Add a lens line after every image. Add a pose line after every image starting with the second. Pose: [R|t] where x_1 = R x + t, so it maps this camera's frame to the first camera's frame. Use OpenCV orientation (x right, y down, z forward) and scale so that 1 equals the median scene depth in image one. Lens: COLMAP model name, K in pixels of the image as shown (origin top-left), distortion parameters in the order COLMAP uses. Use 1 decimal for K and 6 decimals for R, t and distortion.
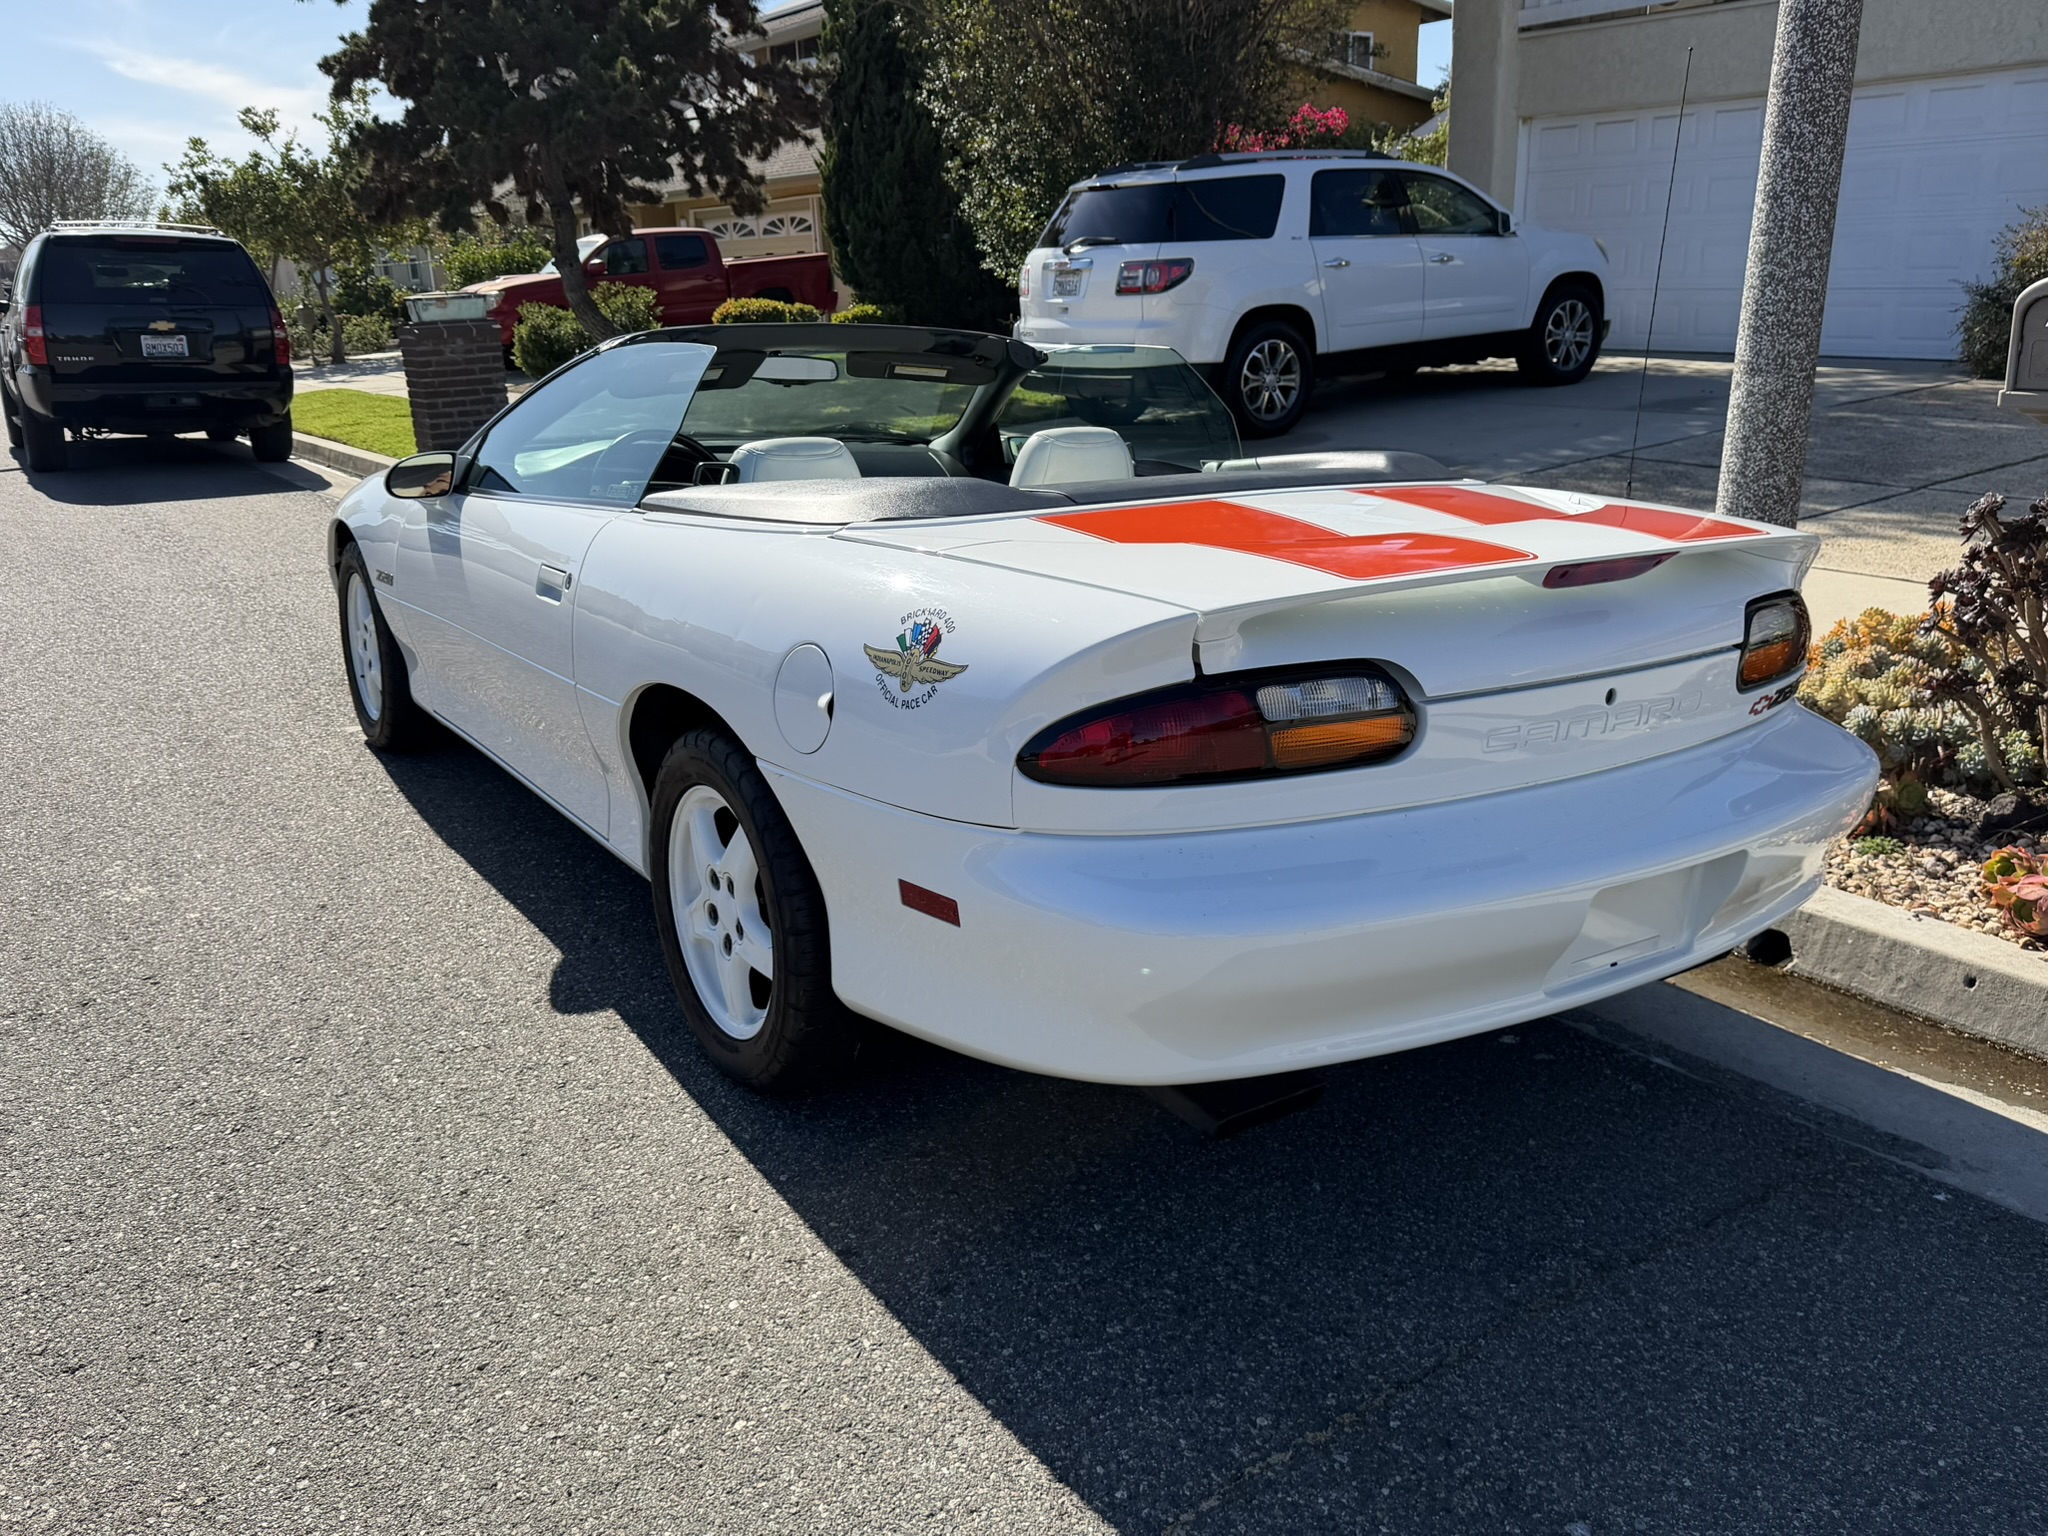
lens RADIAL K [[1563.1, 0, 1023.7], [0, 1563.1, 788.7], [0, 0, 1]] dist [0.069054, -0.123392]
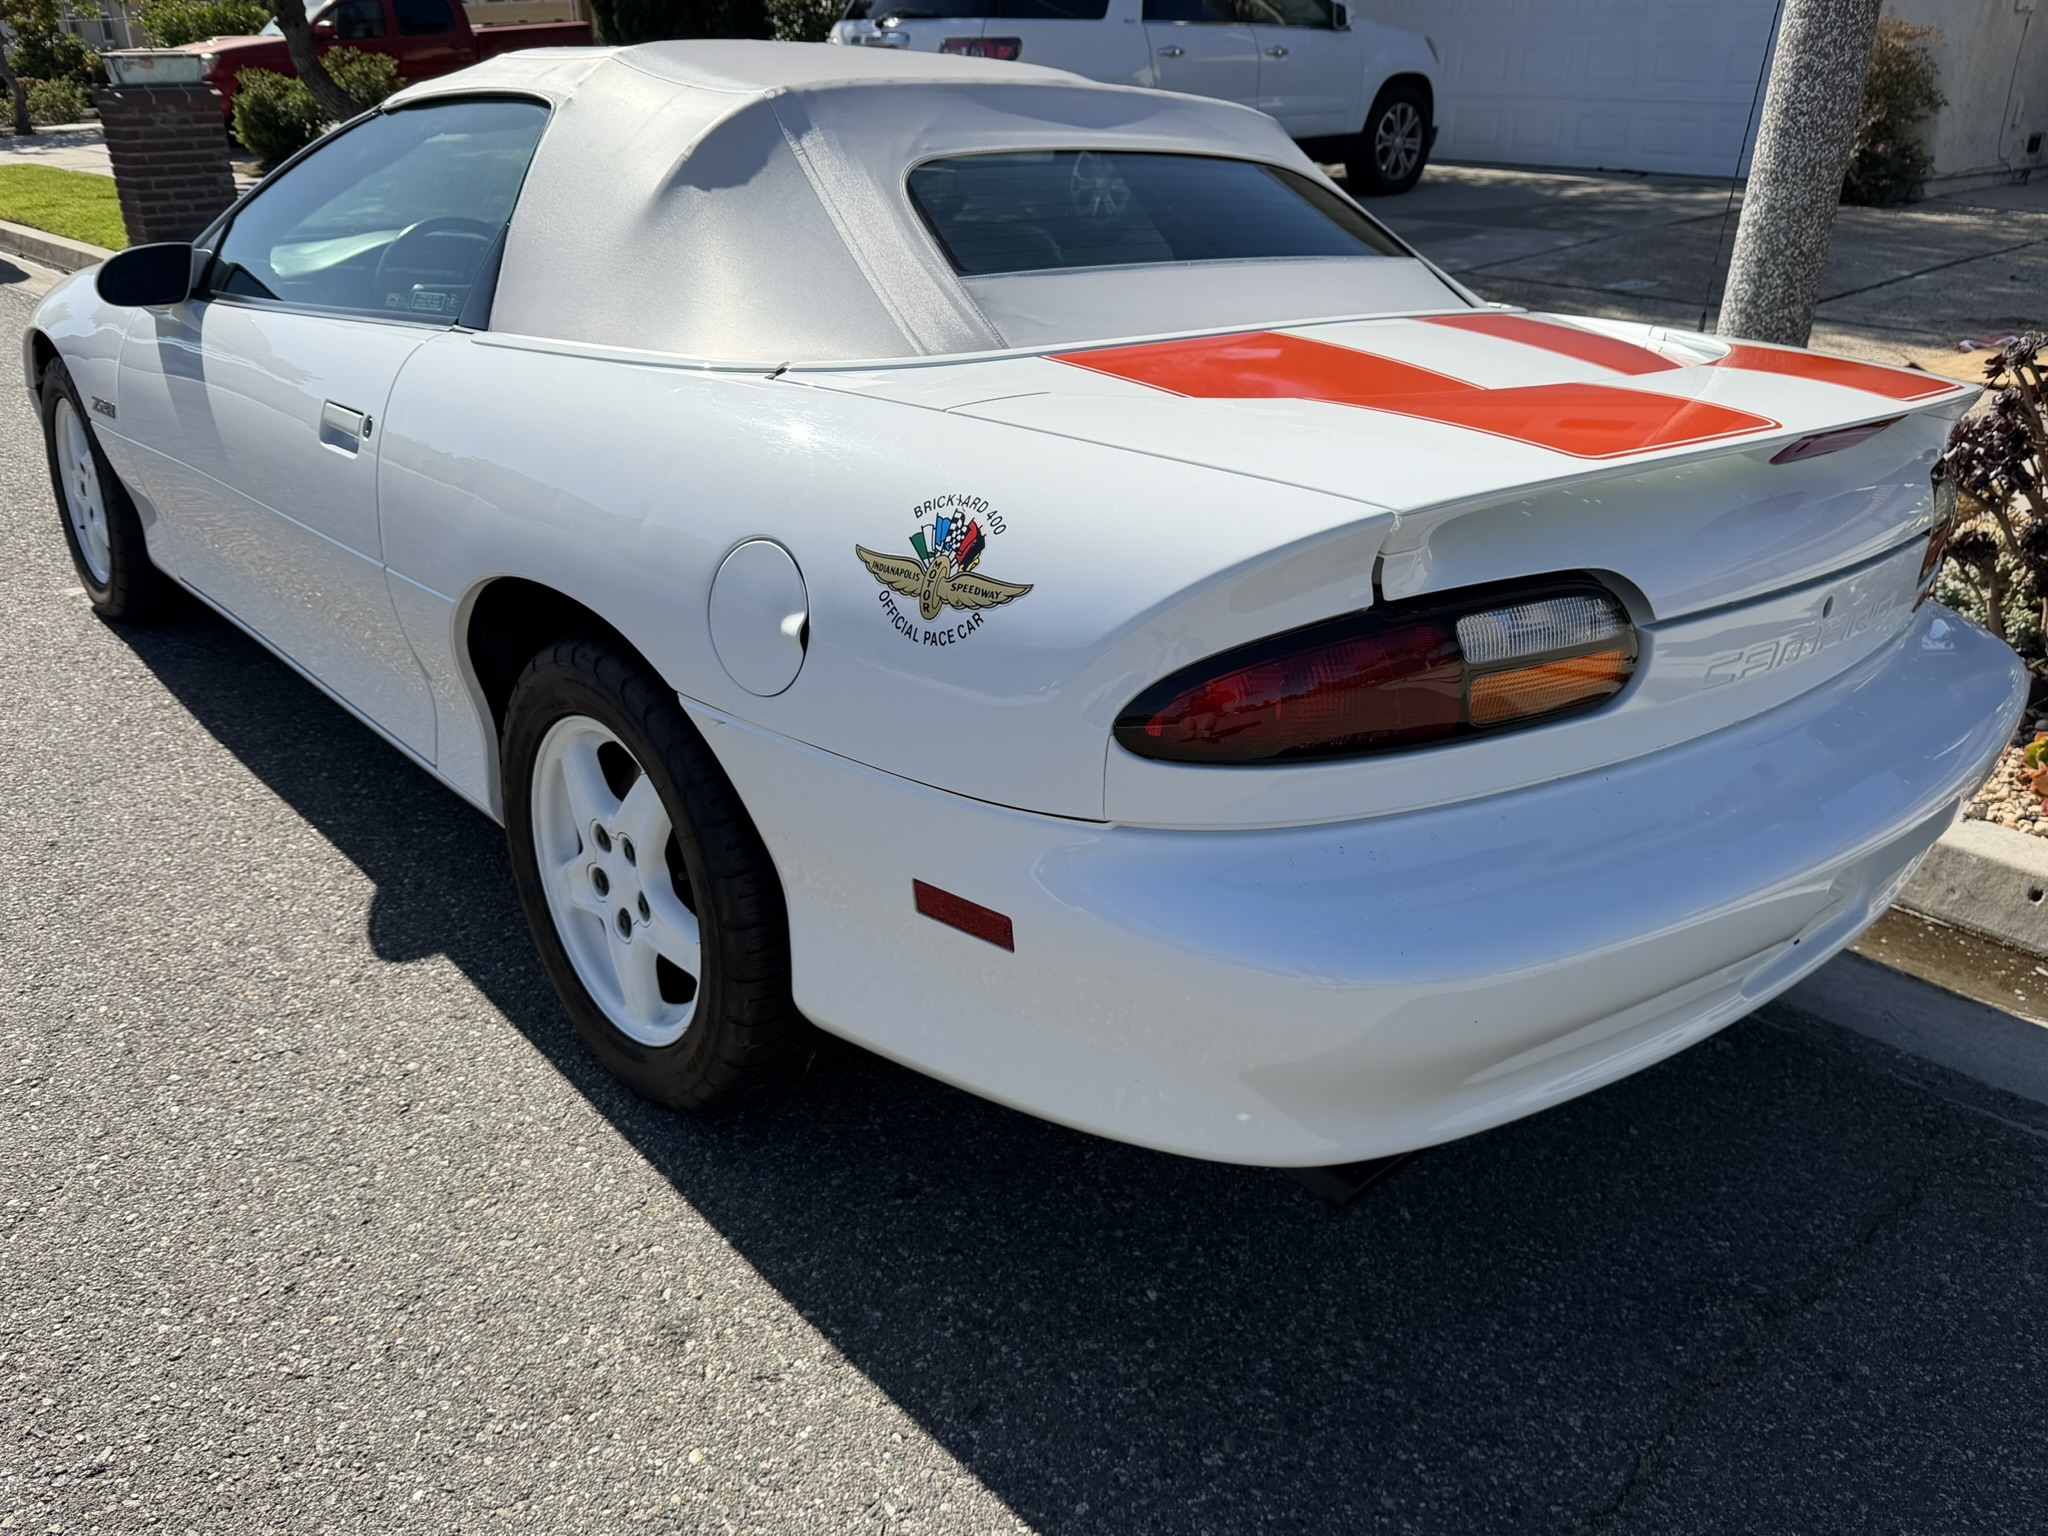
lens RADIAL K [[1564.3, 0, 1017.5], [0, 1564.3, 783.0], [0, 0, 1]] dist [-0.003285, -0.005690]
pose [[0.990553, -0.024063, 0.135000, -0.104837], [0.008381, 0.993266, 0.115554, -0.055456], [-0.136872, -0.113331, 0.984084, 0.247984]]
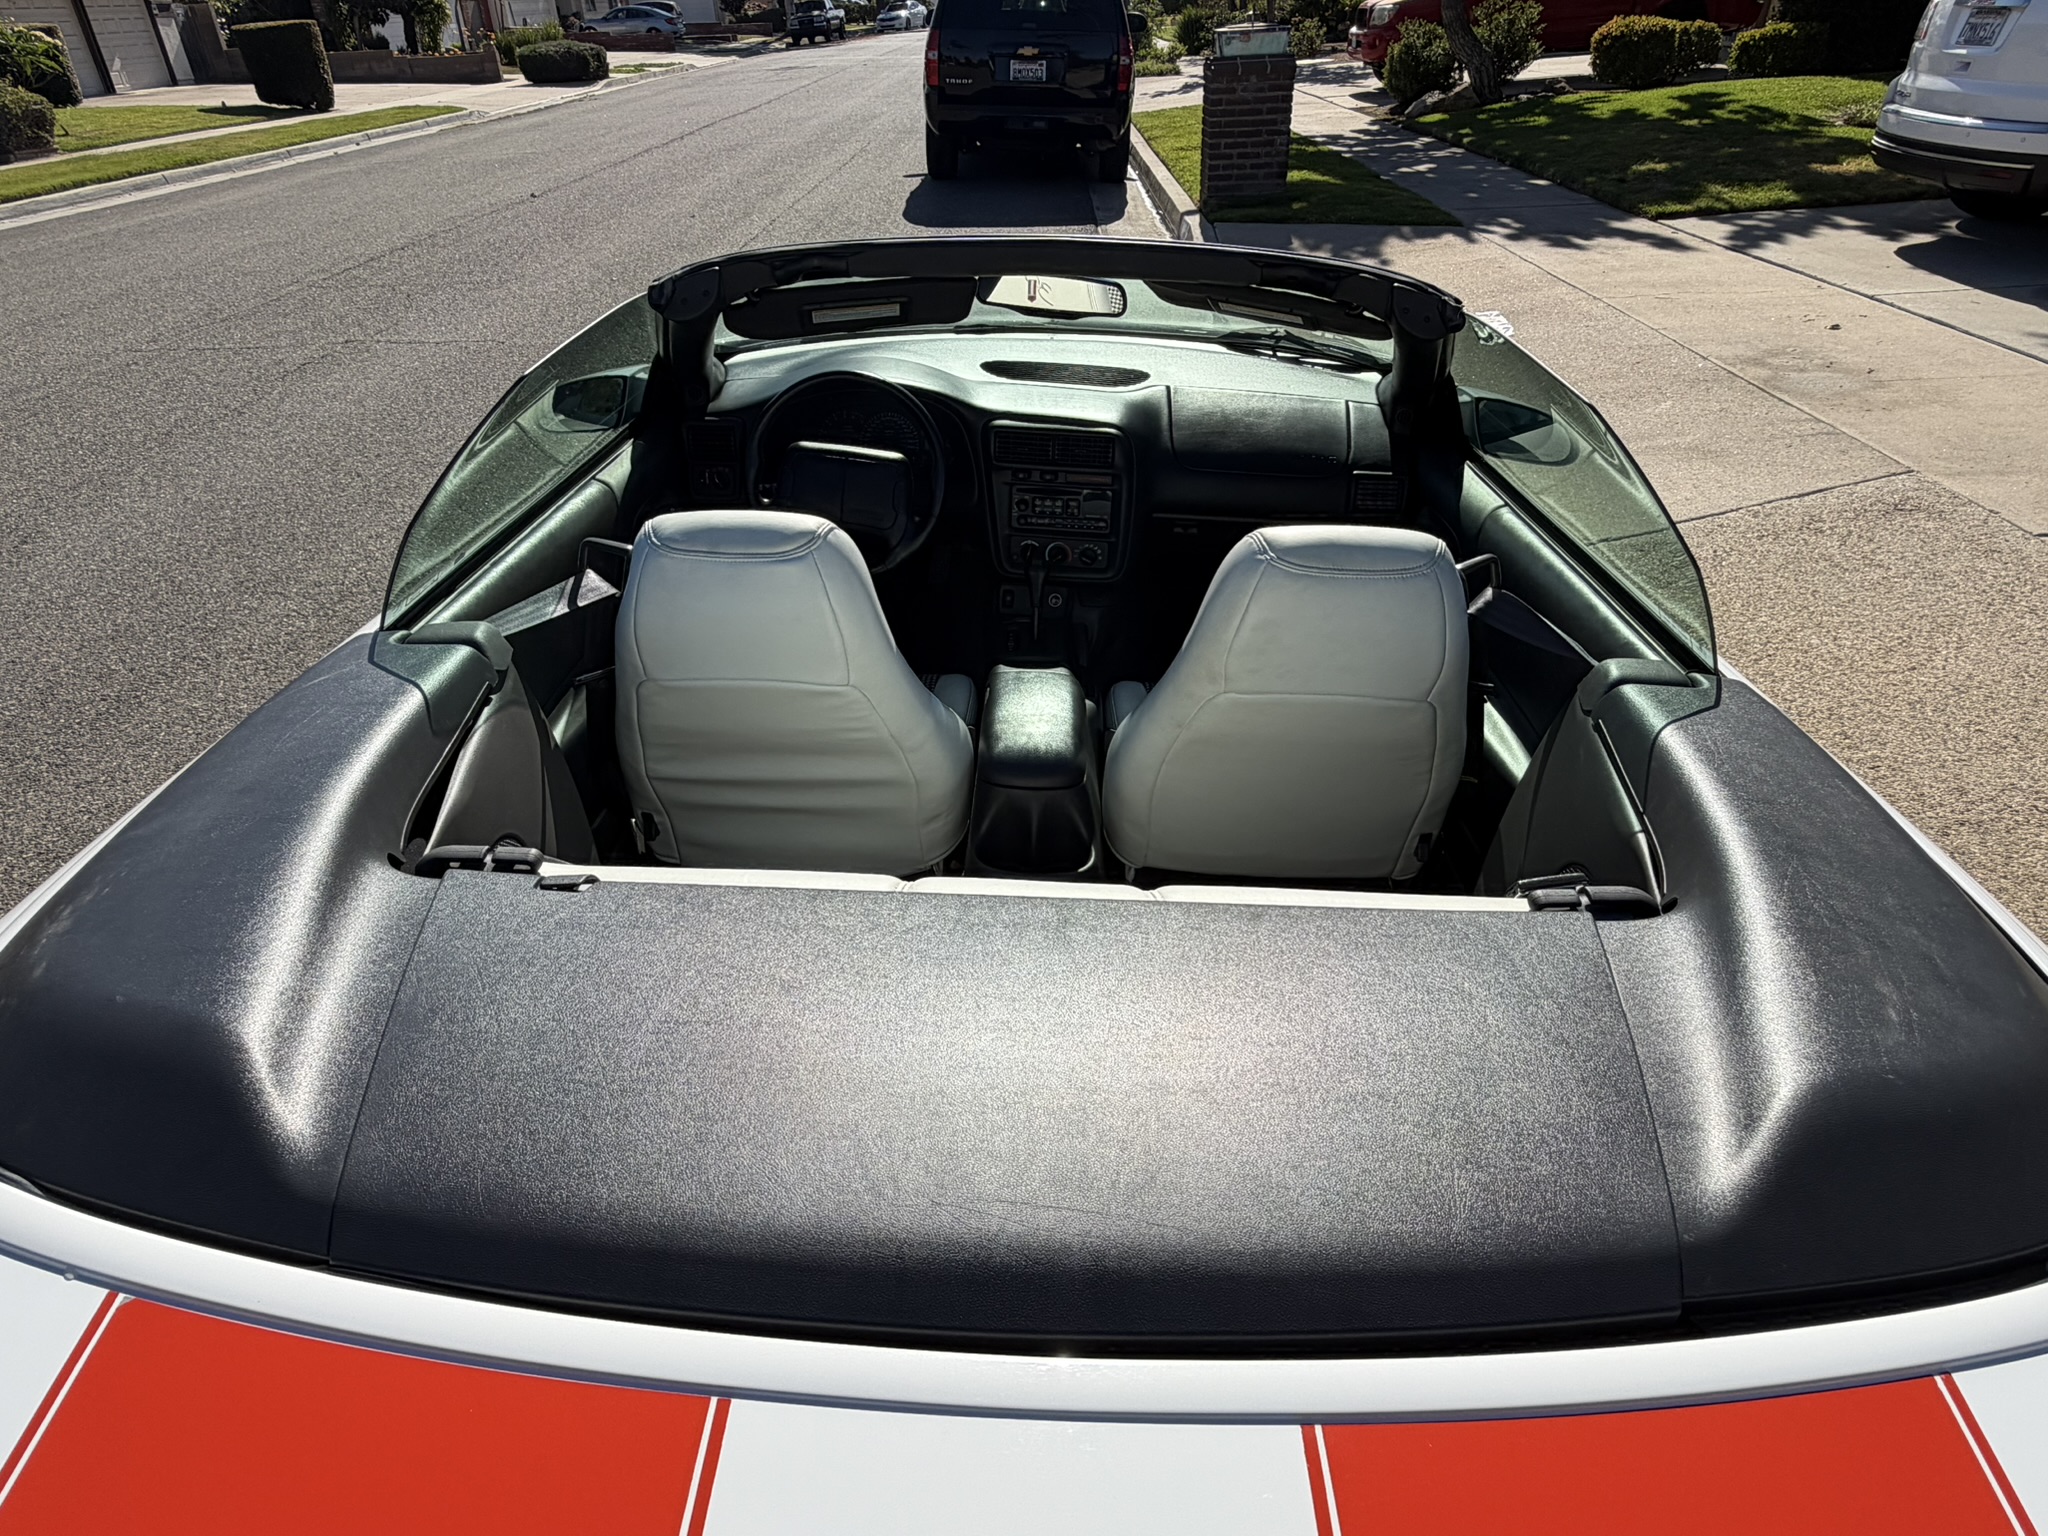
lens RADIAL K [[1222.9, 0, 1022.0], [0, 1222.9, 780.1], [0, 0, 1]] dist [-0.002096, 0.000120]
pose [[0.808699, 0.321365, -0.492677, 0.240497], [-0.176067, 0.931413, 0.318544, -0.377615], [0.561255, -0.170862, 0.809814, 0.868648]]
